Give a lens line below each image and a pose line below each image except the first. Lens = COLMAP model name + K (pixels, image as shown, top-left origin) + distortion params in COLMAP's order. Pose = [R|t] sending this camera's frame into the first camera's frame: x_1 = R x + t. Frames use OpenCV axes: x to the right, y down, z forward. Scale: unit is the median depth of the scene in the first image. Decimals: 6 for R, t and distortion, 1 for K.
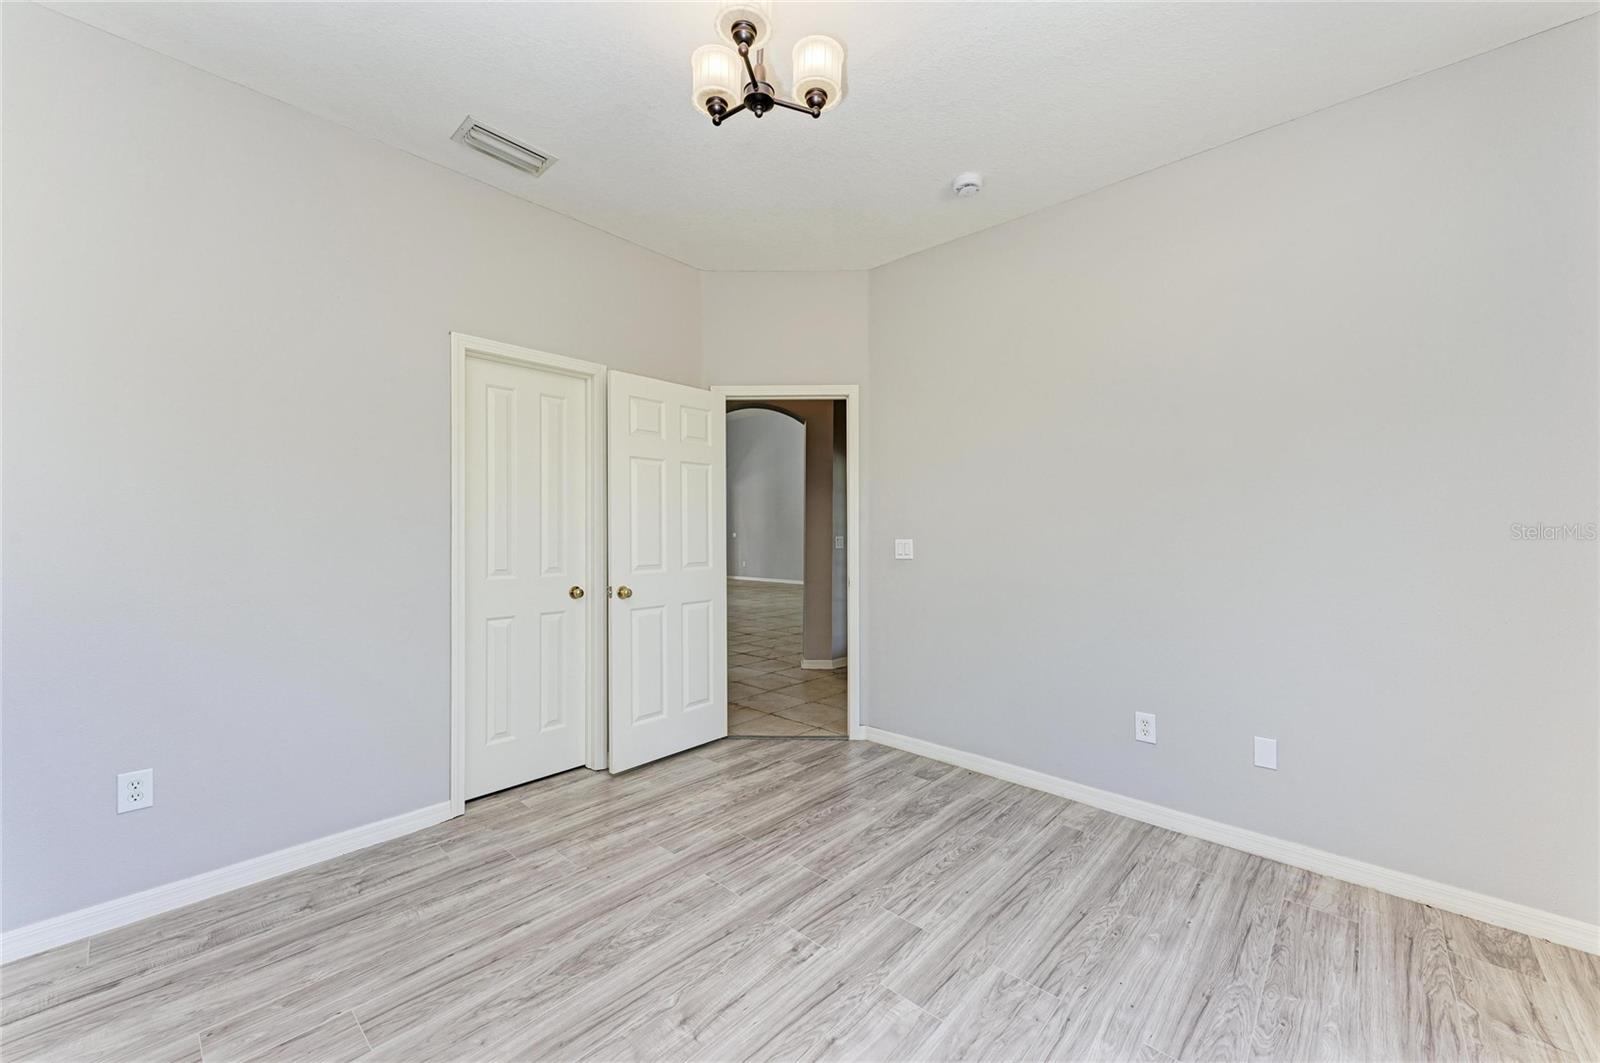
lens RADIAL K [[608.4, 0, 803.8], [0, 608.4, 534.7], [0, 0, 1]] dist [0.013637, -0.000107]
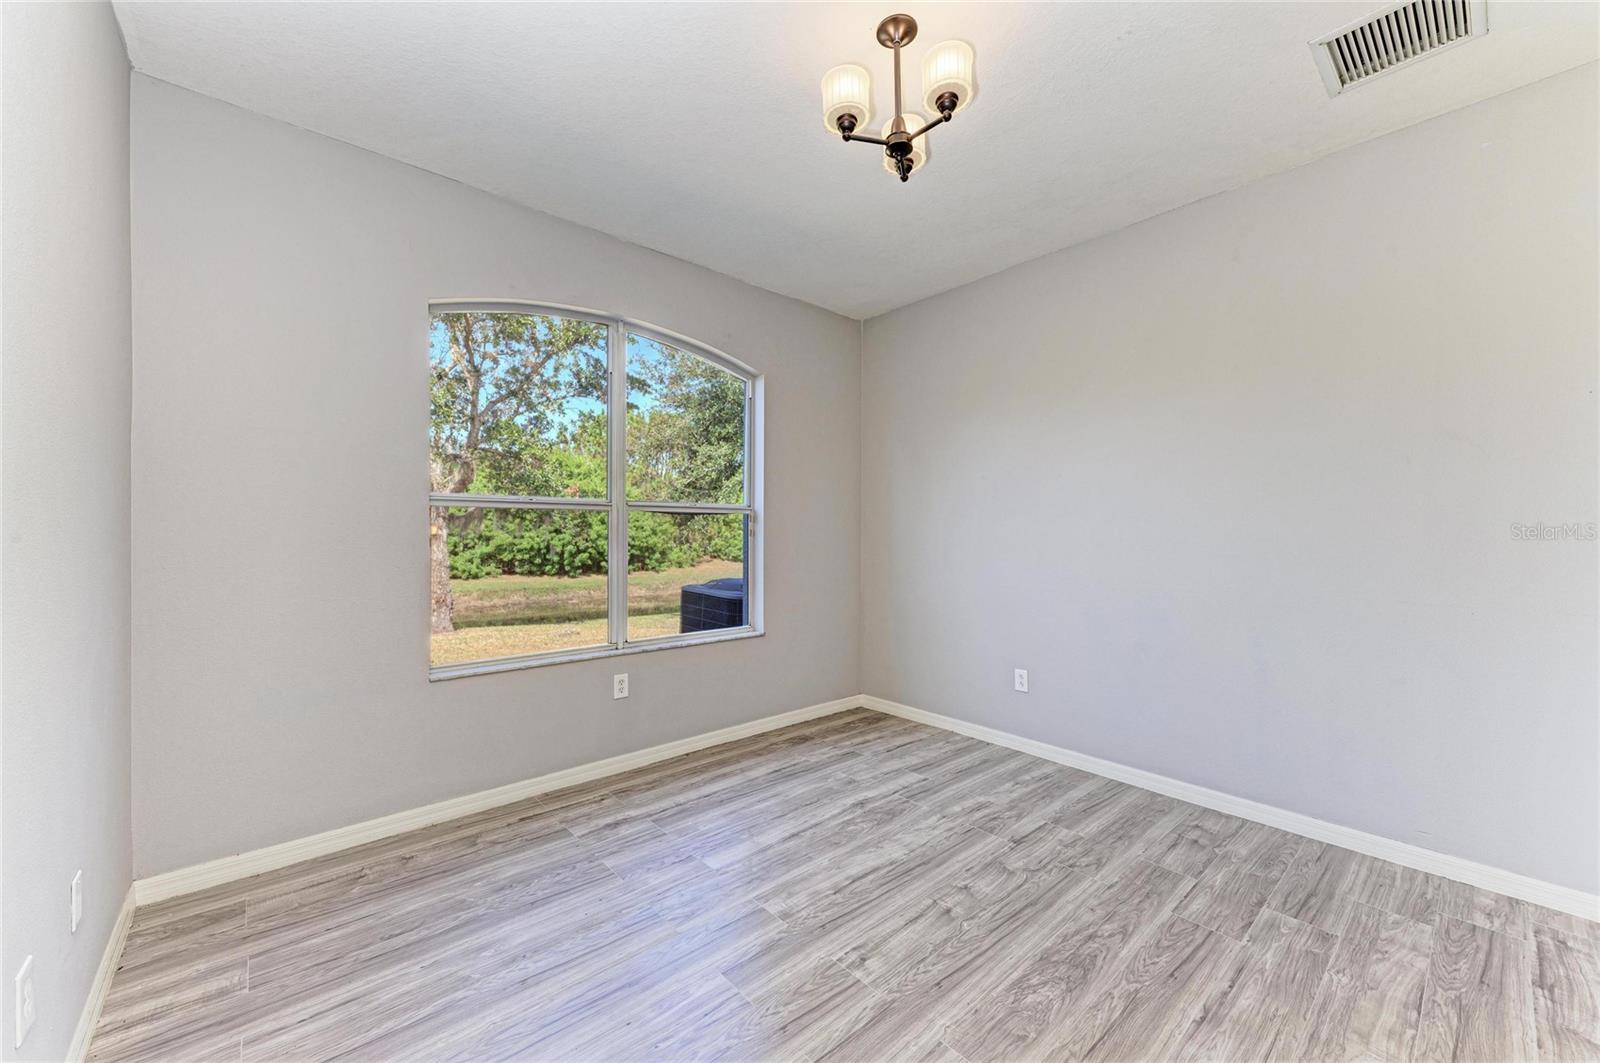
lens RADIAL K [[608.4, 0, 803.8], [0, 608.4, 534.7], [0, 0, 1]] dist [0.013637, -0.000107]
pose [[-0.994255, -0.005528, 0.106894, -0.021869], [-0.004733, 0.999959, 0.007689, -0.011856], [-0.106932, 0.007139, -0.994241, 2.015197]]
